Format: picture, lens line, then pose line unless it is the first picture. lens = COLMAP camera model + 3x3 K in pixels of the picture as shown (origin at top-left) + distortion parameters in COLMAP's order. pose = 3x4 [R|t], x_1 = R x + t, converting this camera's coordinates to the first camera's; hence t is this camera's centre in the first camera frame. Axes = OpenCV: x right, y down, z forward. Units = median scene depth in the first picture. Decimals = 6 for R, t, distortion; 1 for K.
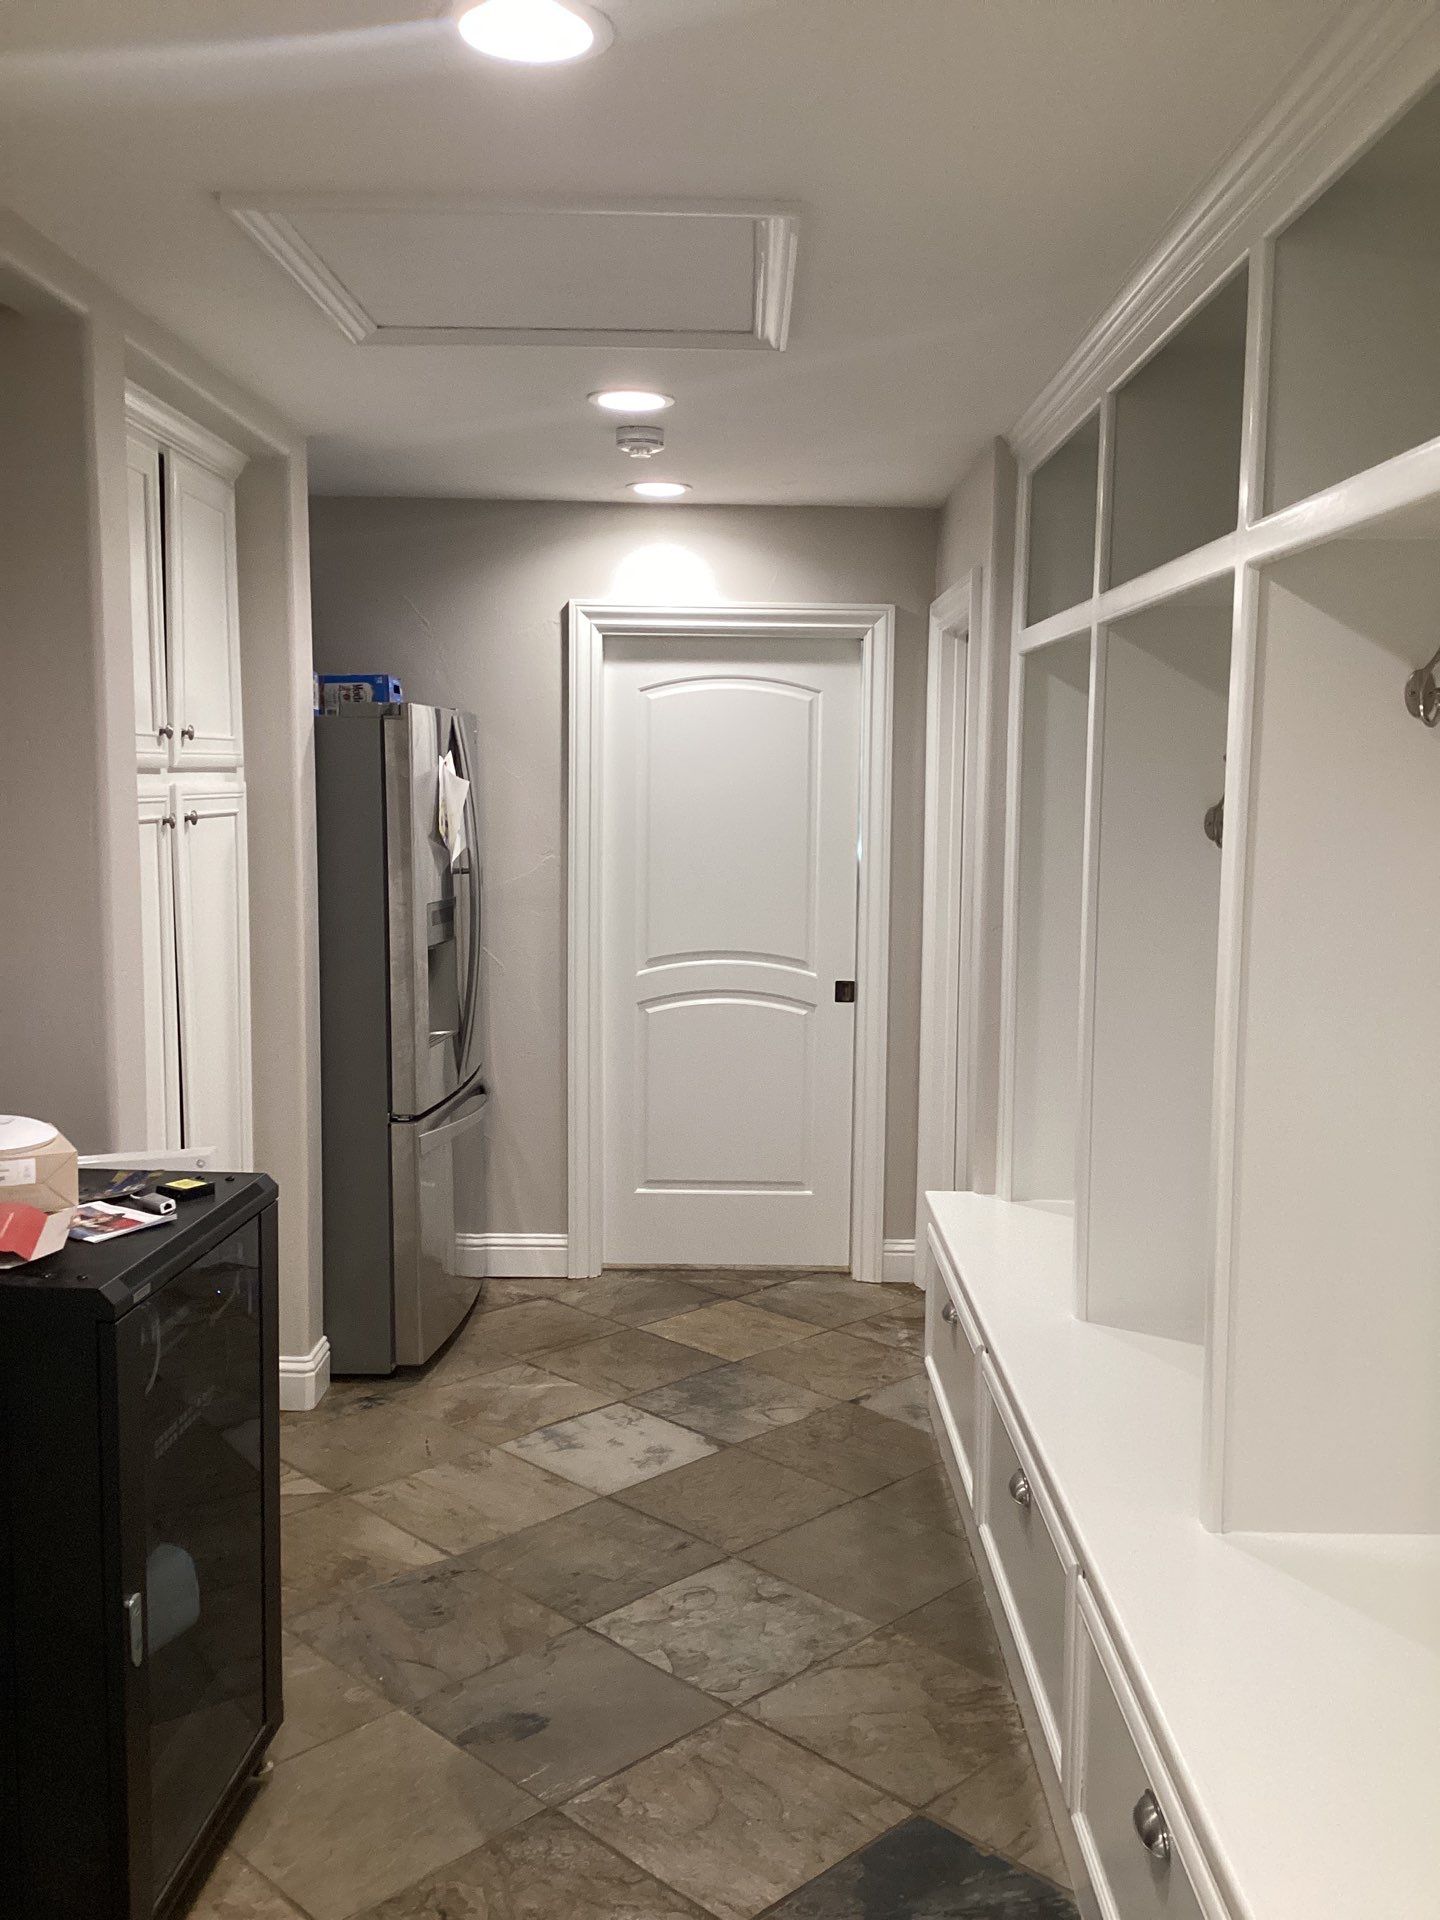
lens RADIAL K [[1733.8, 0, 720.0], [0, 1733.8, 960.0], [0, 0, 1]] dist [0.136297, -0.264323]
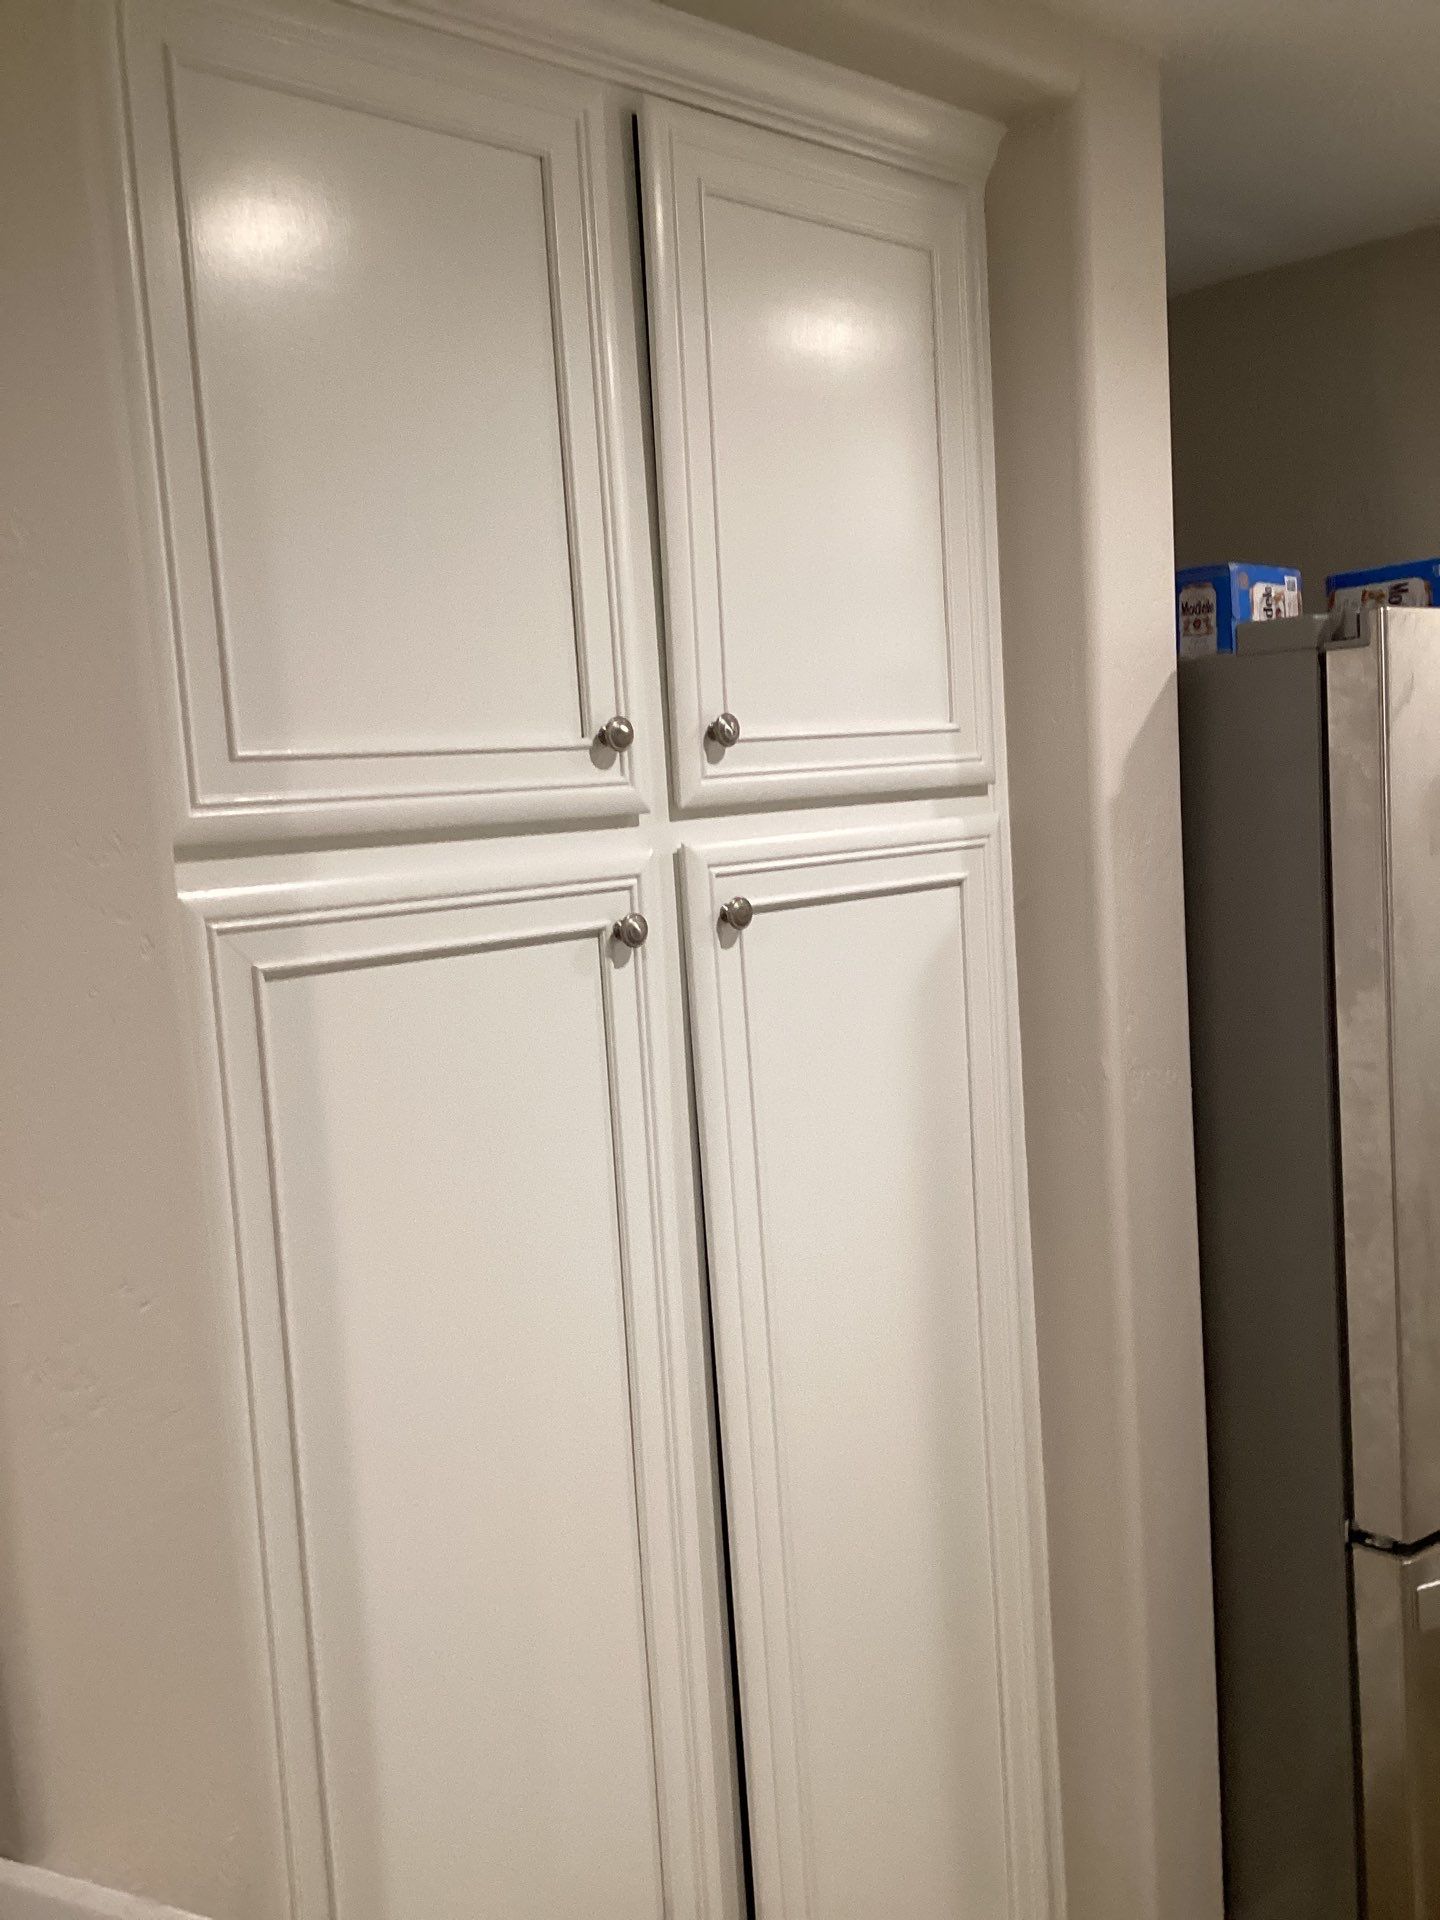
lens RADIAL K [[1733.8, 0, 720.0], [0, 1733.8, 960.0], [0, 0, 1]] dist [0.136297, -0.264323]
pose [[0.696044, 0.024457, -0.717583, 0.025471], [-0.012586, 0.999682, 0.021864, -0.078741], [0.717889, -0.006187, 0.696130, 0.676327]]
